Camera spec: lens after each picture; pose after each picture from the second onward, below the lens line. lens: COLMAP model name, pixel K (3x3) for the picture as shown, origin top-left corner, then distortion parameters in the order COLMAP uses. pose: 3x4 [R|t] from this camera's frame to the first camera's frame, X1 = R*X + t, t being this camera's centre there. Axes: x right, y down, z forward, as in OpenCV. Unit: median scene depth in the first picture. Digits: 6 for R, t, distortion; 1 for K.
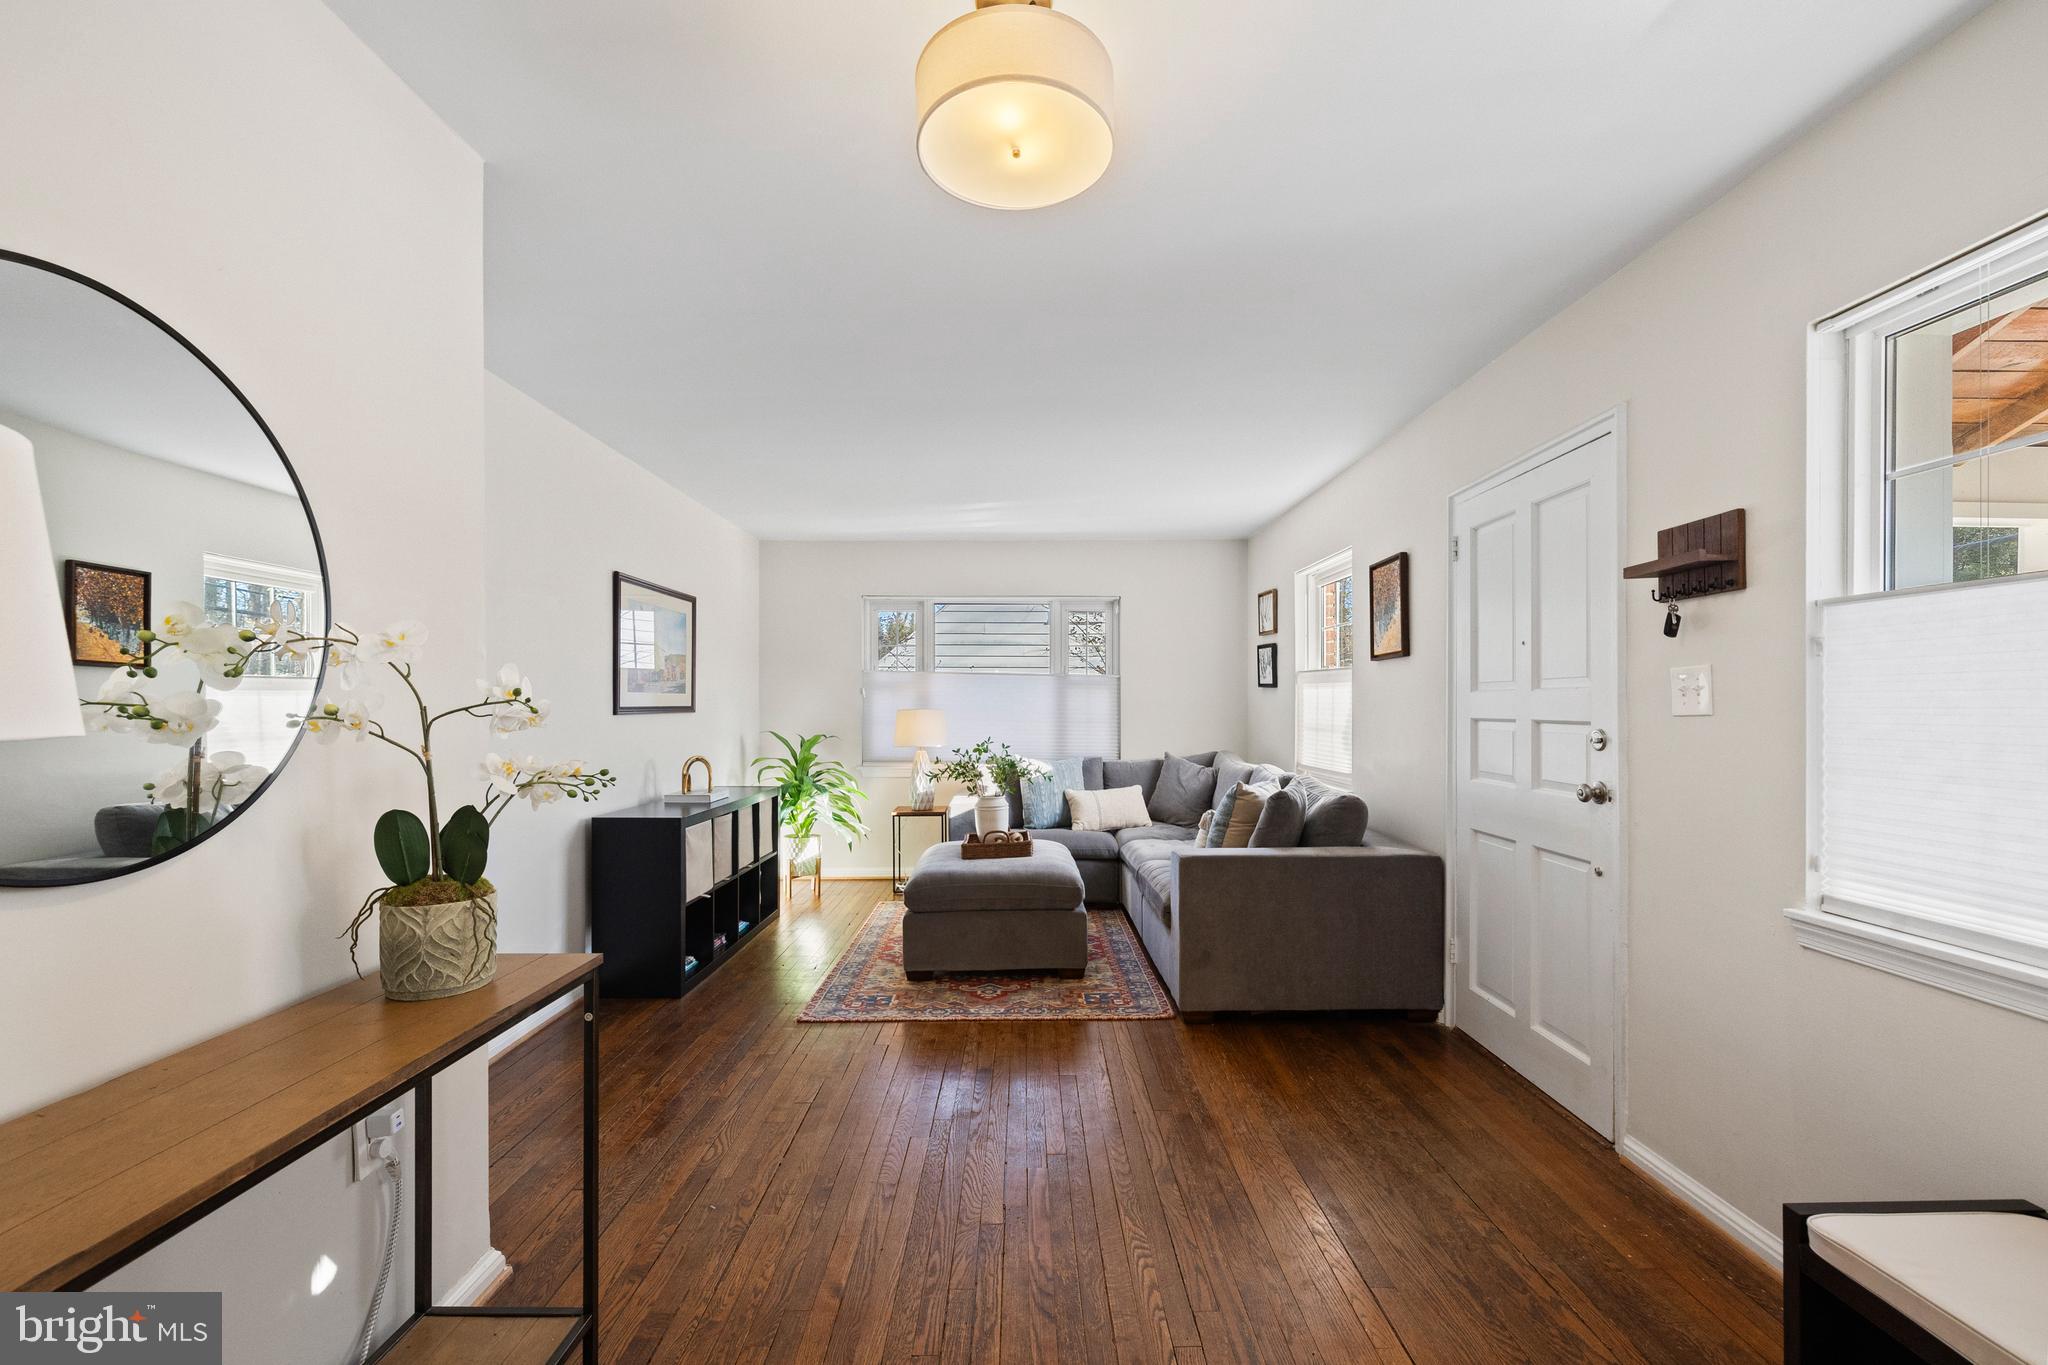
lens RADIAL K [[871.4, 0, 1021.5], [0, 871.4, 704.0], [0, 0, 1]] dist [0.003179, -0.000031]
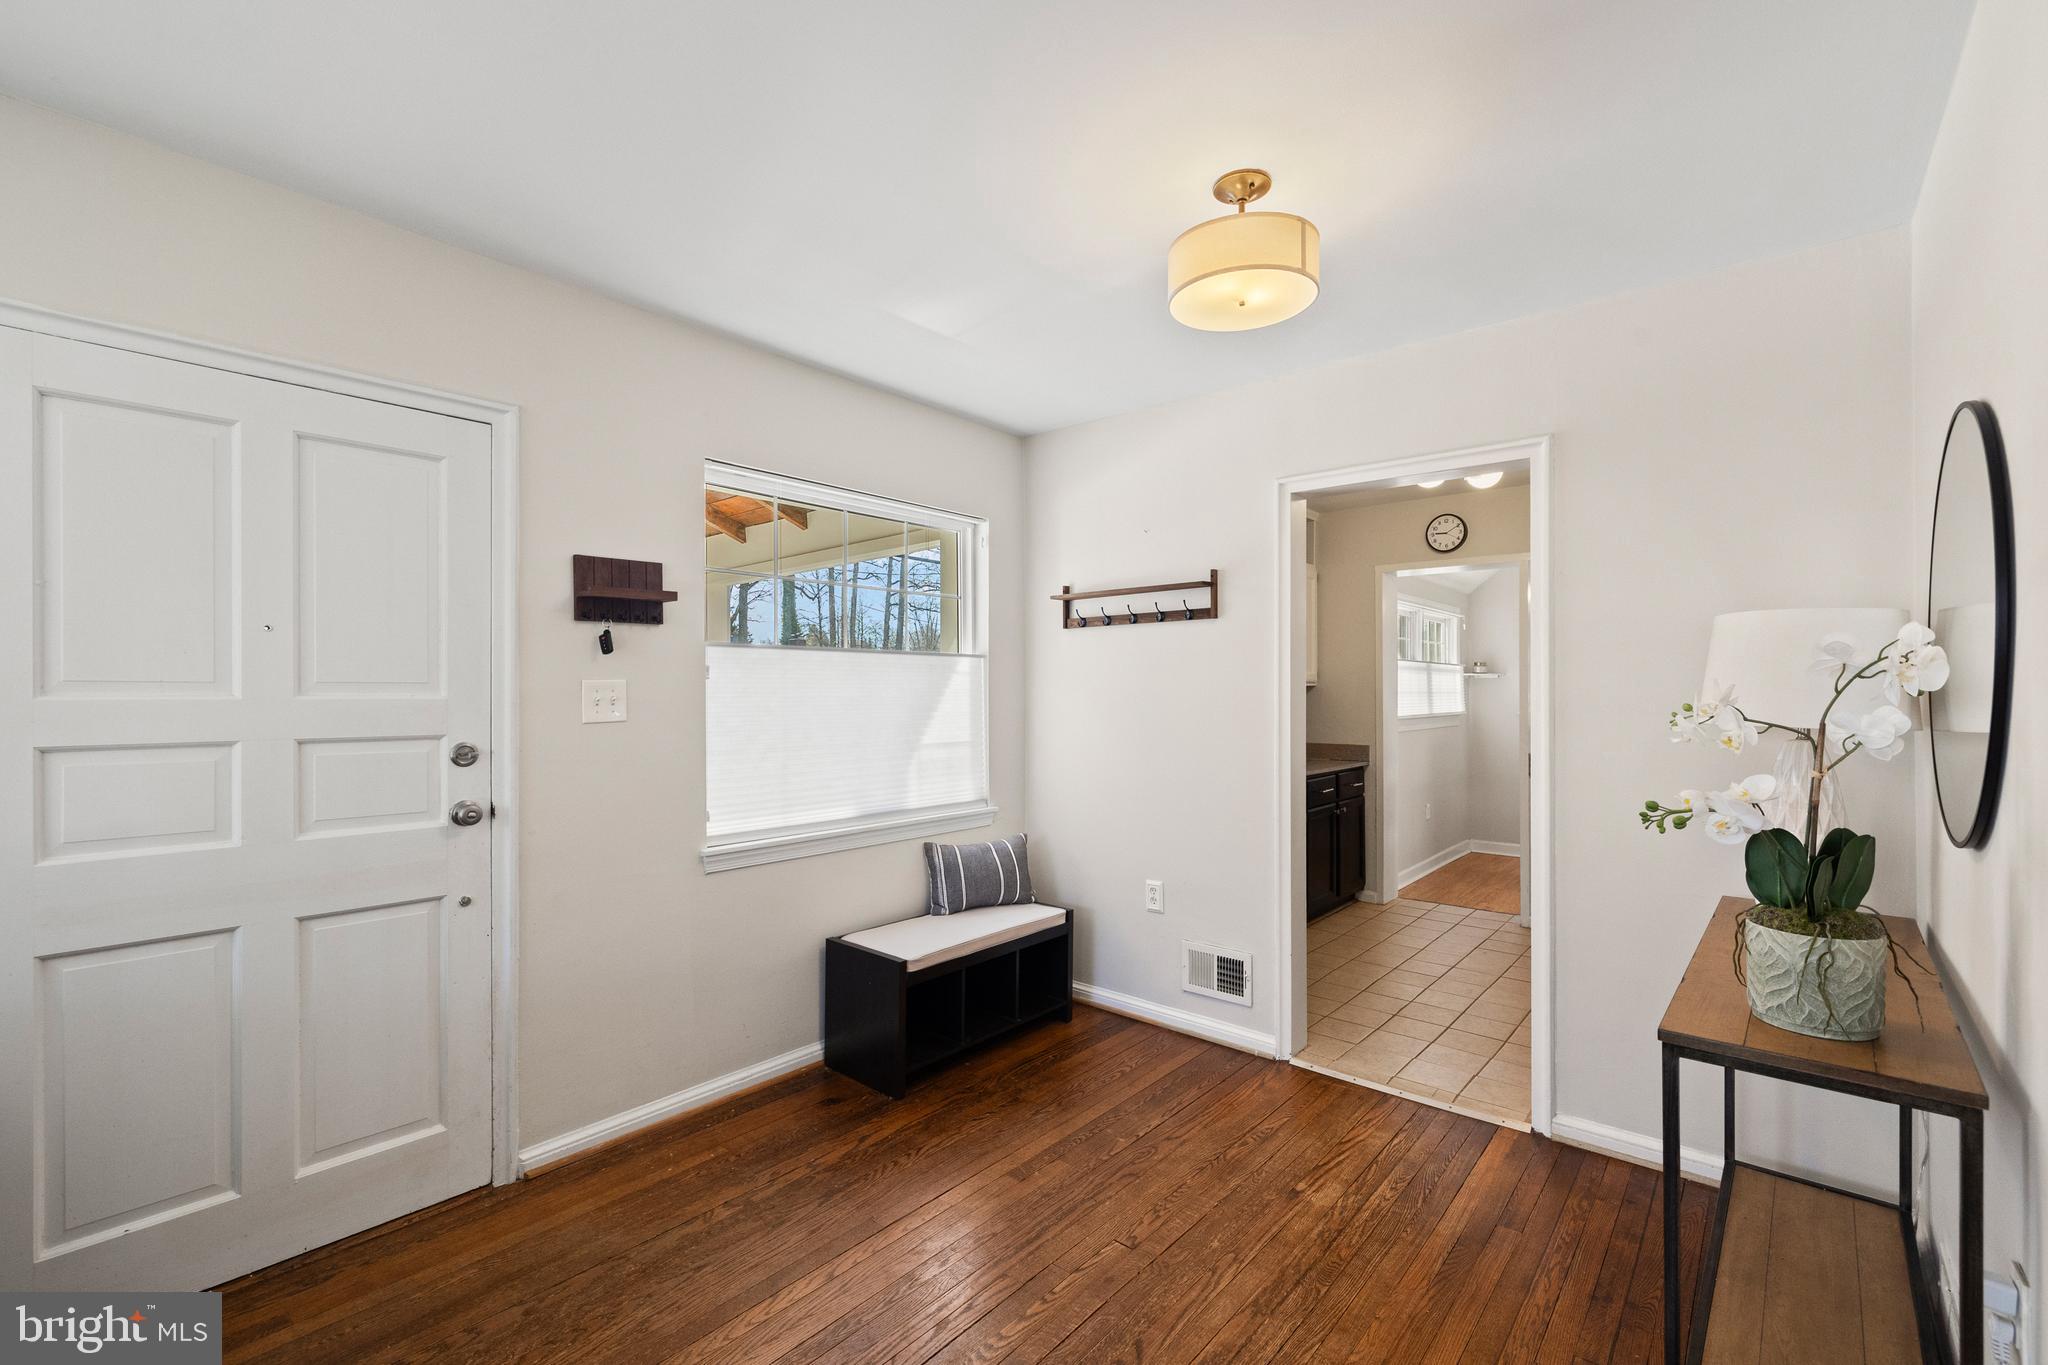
lens RADIAL K [[871.4, 0, 1033.6], [0, 871.4, 693.2], [0, 0, 1]] dist [0.003179, -0.000031]
pose [[-0.754539, 0.003369, 0.656247, -0.221452], [0.002010, 0.999994, -0.002823, -0.011306], [-0.656253, -0.000810, -0.754541, 0.769680]]
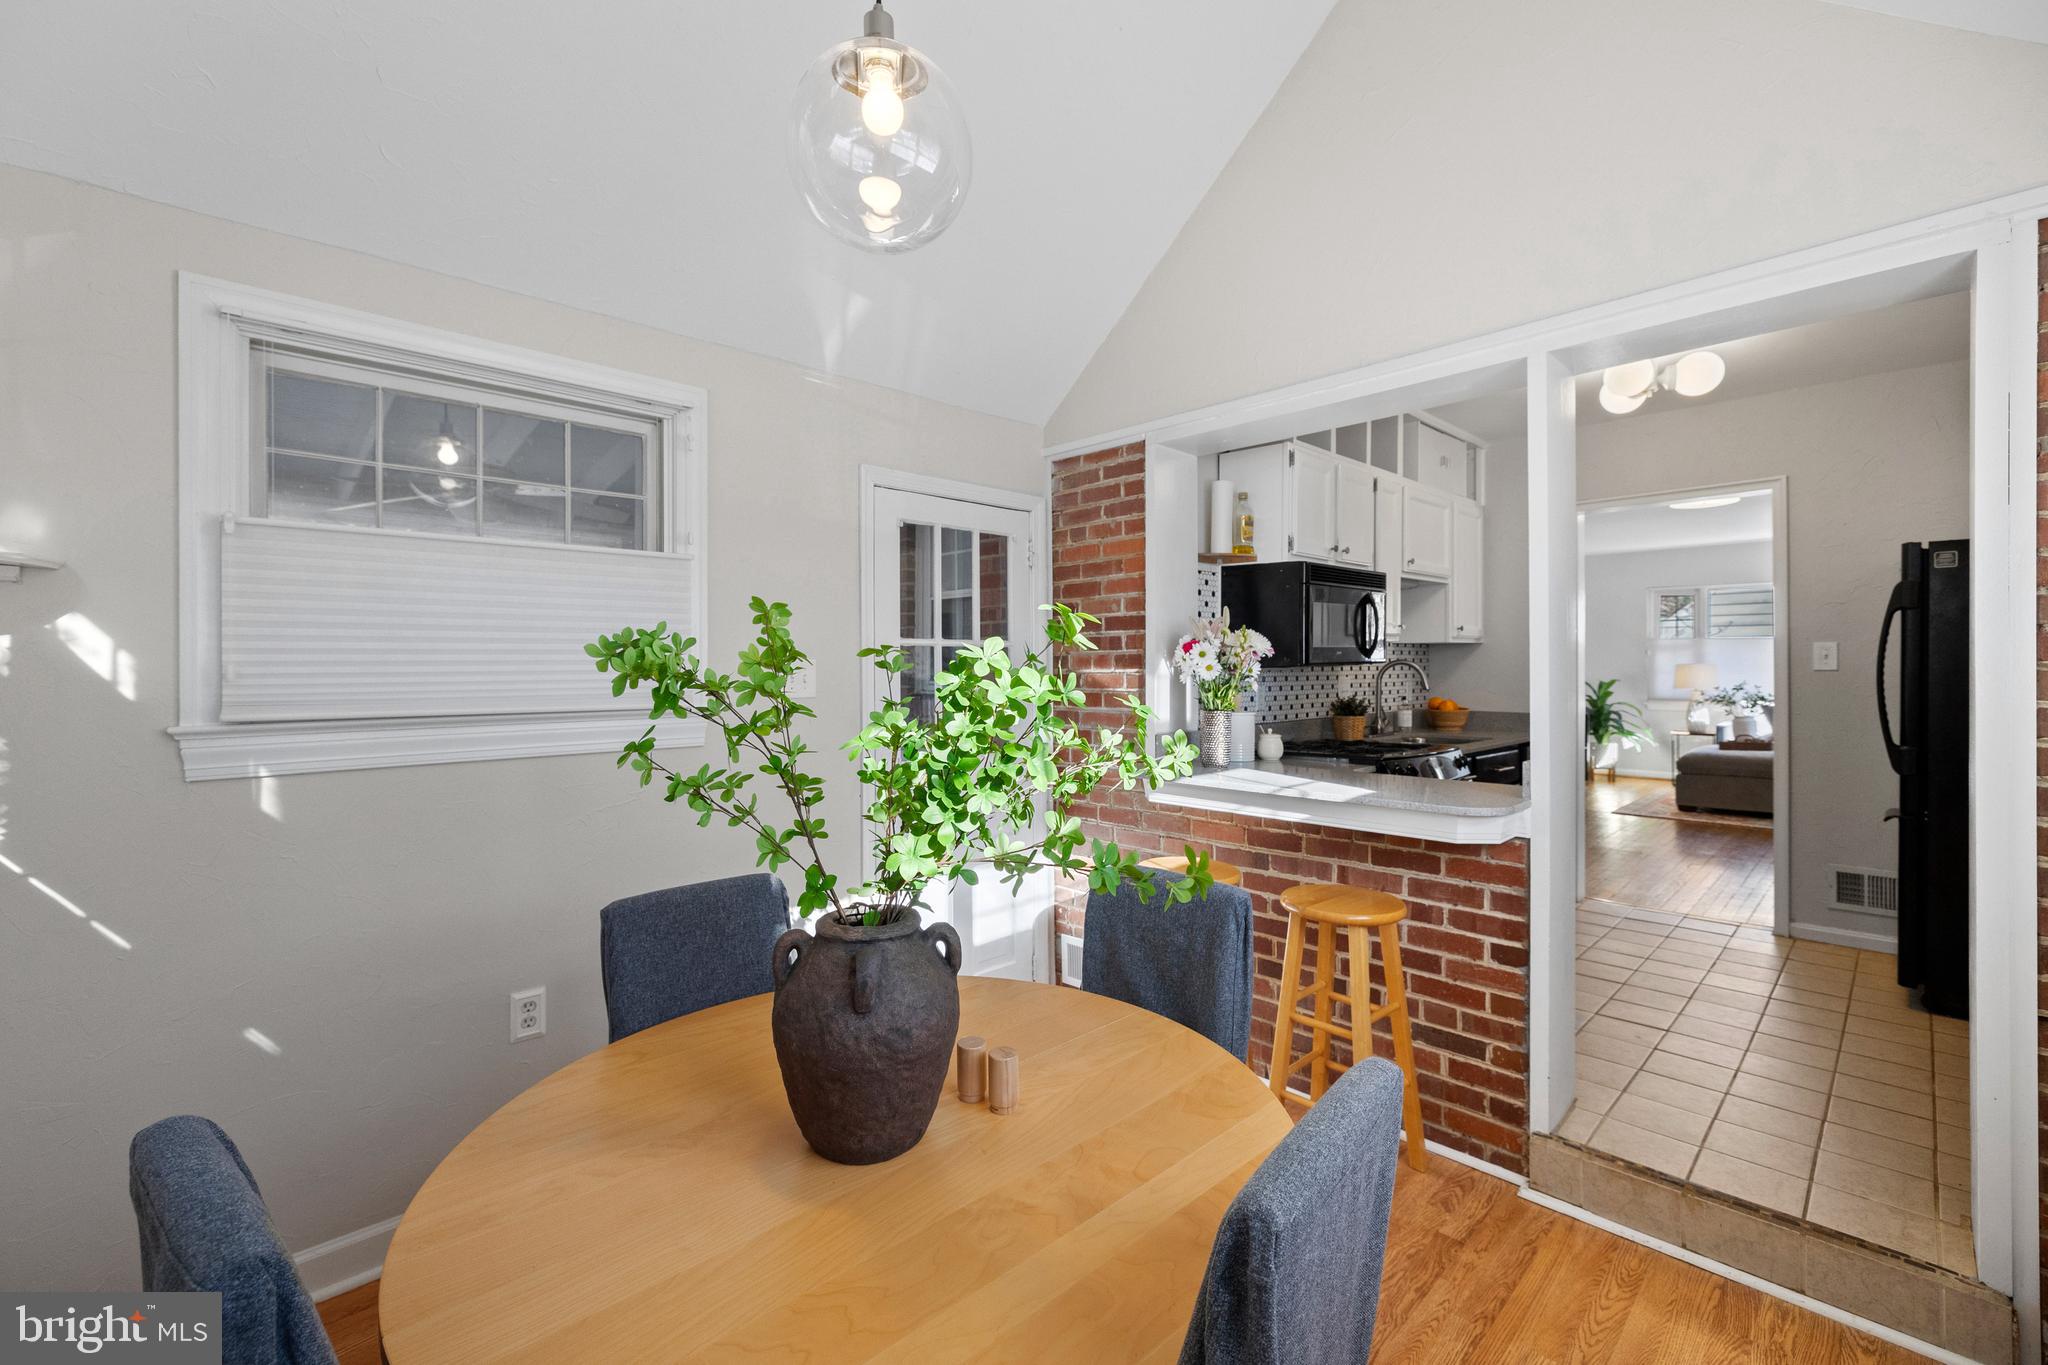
lens RADIAL K [[871.4, 0, 1015.6], [0, 871.4, 664.7], [0, 0, 1]] dist [0.003179, -0.000031]
pose [[0.693209, 0.000132, -0.720737, 0.213099], [0.002731, 0.999992, 0.002809, 0.001560], [0.720732, -0.003916, 0.693203, -1.203461]]
